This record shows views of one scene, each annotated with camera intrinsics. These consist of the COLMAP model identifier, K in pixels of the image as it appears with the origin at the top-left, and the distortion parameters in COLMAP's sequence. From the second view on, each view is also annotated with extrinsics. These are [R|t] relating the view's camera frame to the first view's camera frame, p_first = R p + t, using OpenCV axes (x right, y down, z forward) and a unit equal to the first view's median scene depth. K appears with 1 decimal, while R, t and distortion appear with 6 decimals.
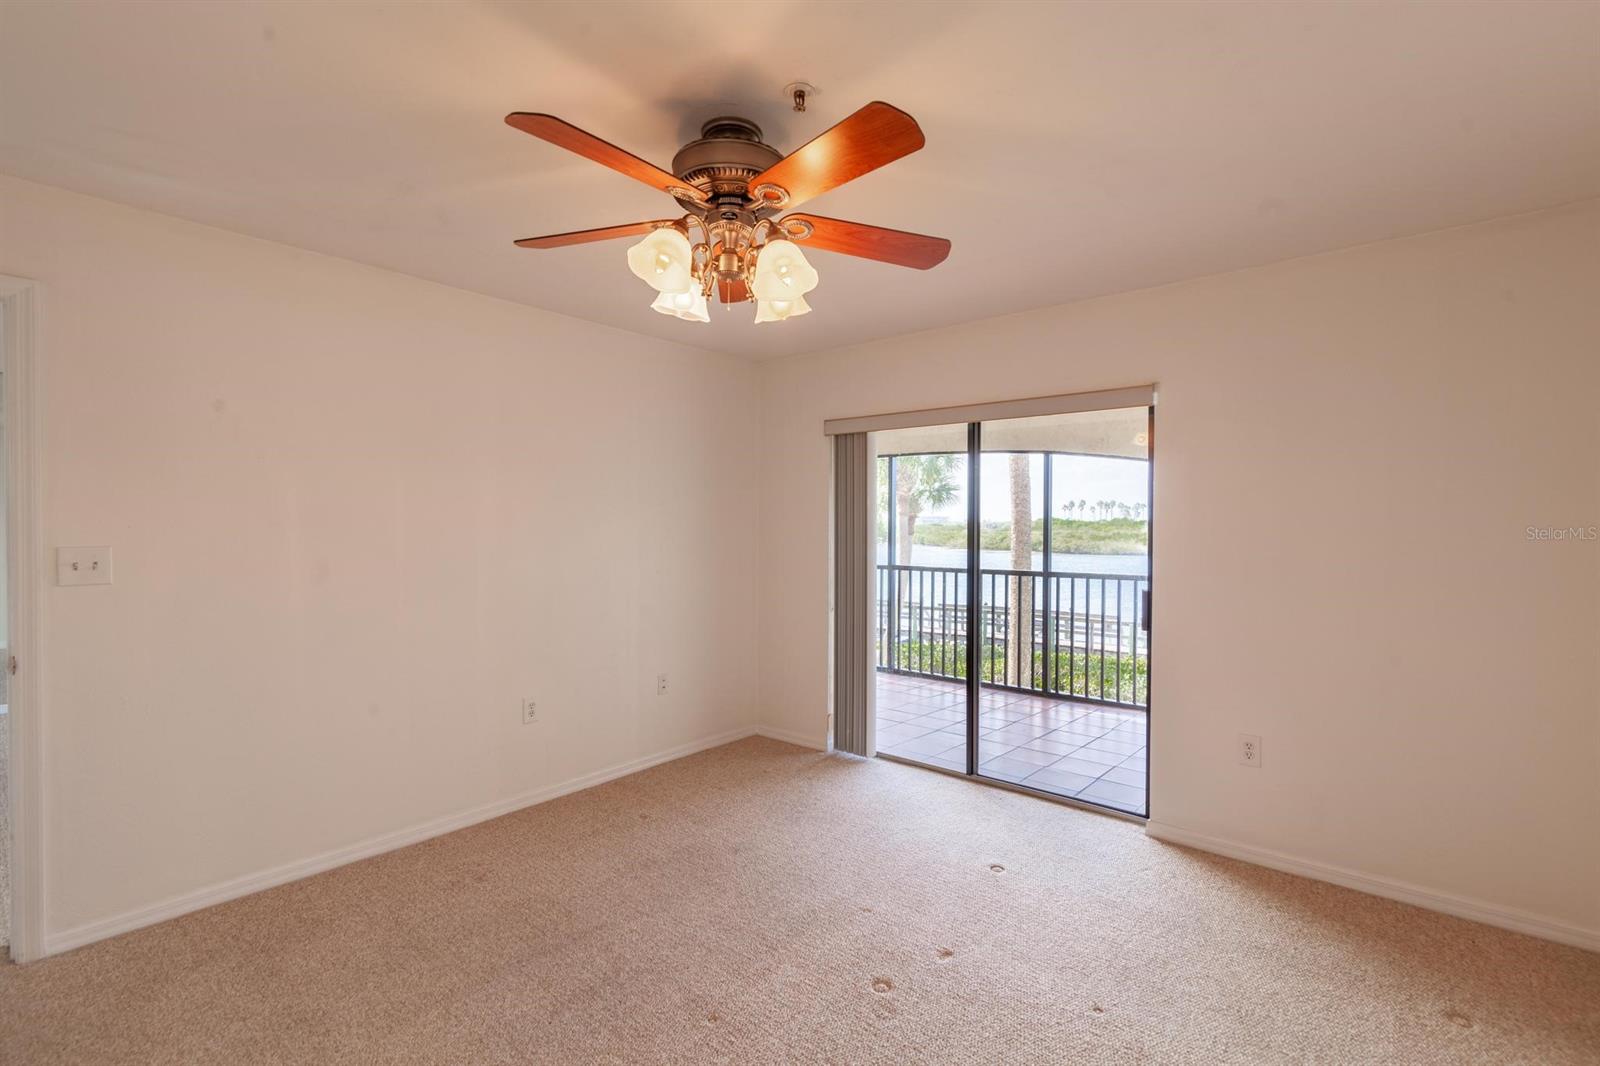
lens RADIAL K [[733.6, 0, 800.0], [0, 733.6, 533.0], [0, 0, 1]] dist [0.004850, 0.000319]
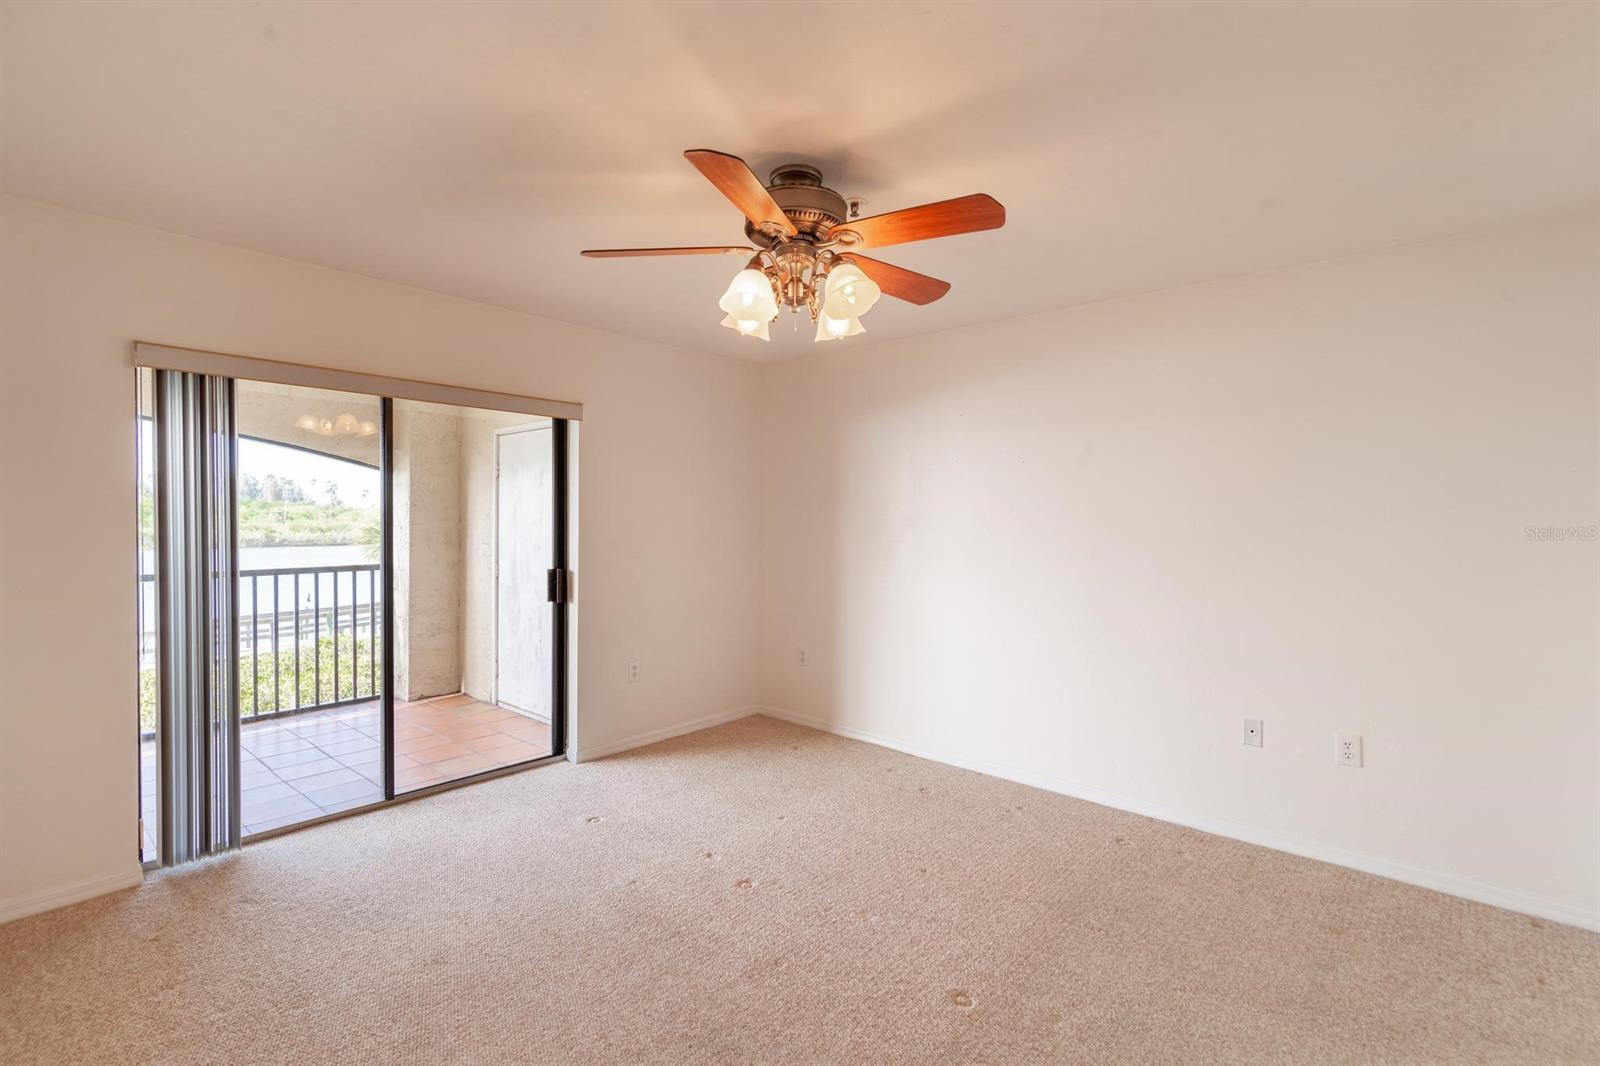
lens RADIAL K [[733.6, 0, 800.0], [0, 733.6, 533.0], [0, 0, 1]] dist [0.004850, 0.000319]
pose [[0.033287, -0.026497, 0.999095, -0.617558], [0.007934, 0.999624, 0.026246, -0.007505], [-0.999414, 0.007053, 0.033484, 0.477237]]
